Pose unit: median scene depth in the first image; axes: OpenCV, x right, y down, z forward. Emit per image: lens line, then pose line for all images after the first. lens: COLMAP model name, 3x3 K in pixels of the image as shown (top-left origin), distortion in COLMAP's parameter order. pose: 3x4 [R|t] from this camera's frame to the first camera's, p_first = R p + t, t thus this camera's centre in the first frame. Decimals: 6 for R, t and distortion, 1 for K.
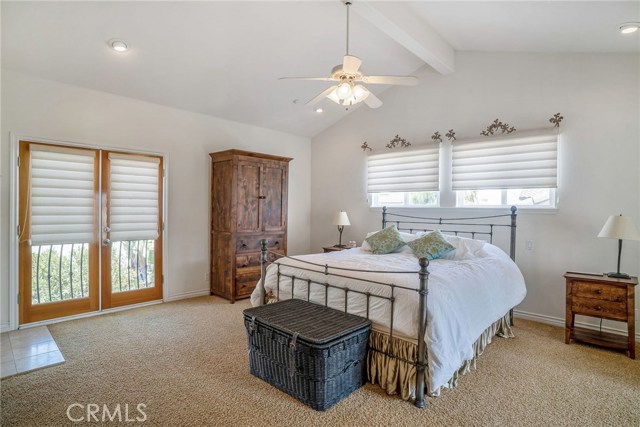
lens RADIAL K [[340.0, 0, 319.5], [0, 340.0, 211.7], [0, 0, 1]] dist [-0.064651, 0.029400]
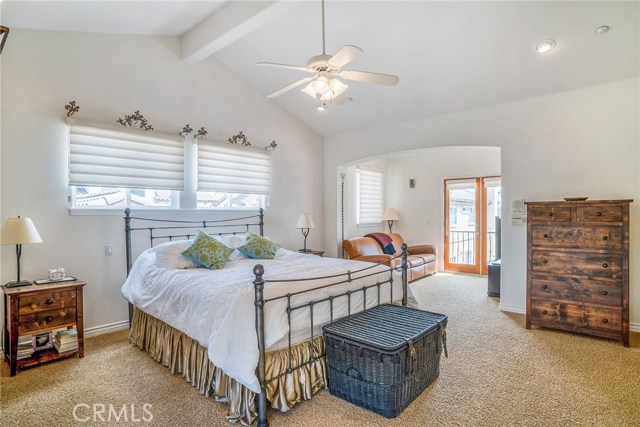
lens RADIAL K [[340.0, 0, 319.9], [0, 340.0, 218.8], [0, 0, 1]] dist [-0.064651, 0.029400]
pose [[-0.034946, -0.031371, 0.998897, -0.556450], [0.010561, 0.999440, 0.031758, -0.012138], [-0.999333, 0.011659, -0.034595, 0.682106]]
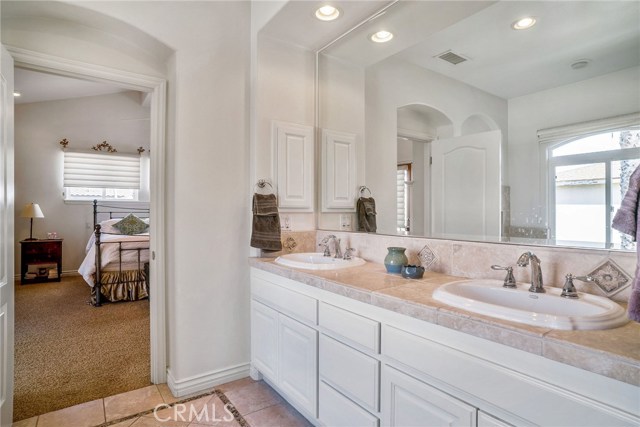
lens RADIAL K [[340.0, 0, 324.2], [0, 340.0, 212.5], [0, 0, 1]] dist [-0.064651, 0.029400]
pose [[0.188440, -0.011692, 0.982015, -0.860785], [0.006654, 0.999921, 0.010629, 0.023719], [-0.982062, 0.004531, 0.188503, 0.002225]]
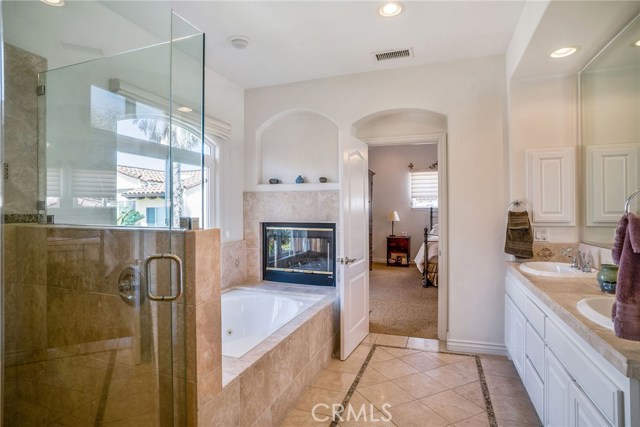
lens RADIAL K [[340.0, 0, 317.8], [0, 340.0, 213.1], [0, 0, 1]] dist [-0.064651, 0.029400]
pose [[0.918489, -0.017679, 0.395052, -0.949132], [0.019060, 0.999818, 0.000428, 0.000585], [-0.394988, 0.007136, 0.918659, -0.201897]]
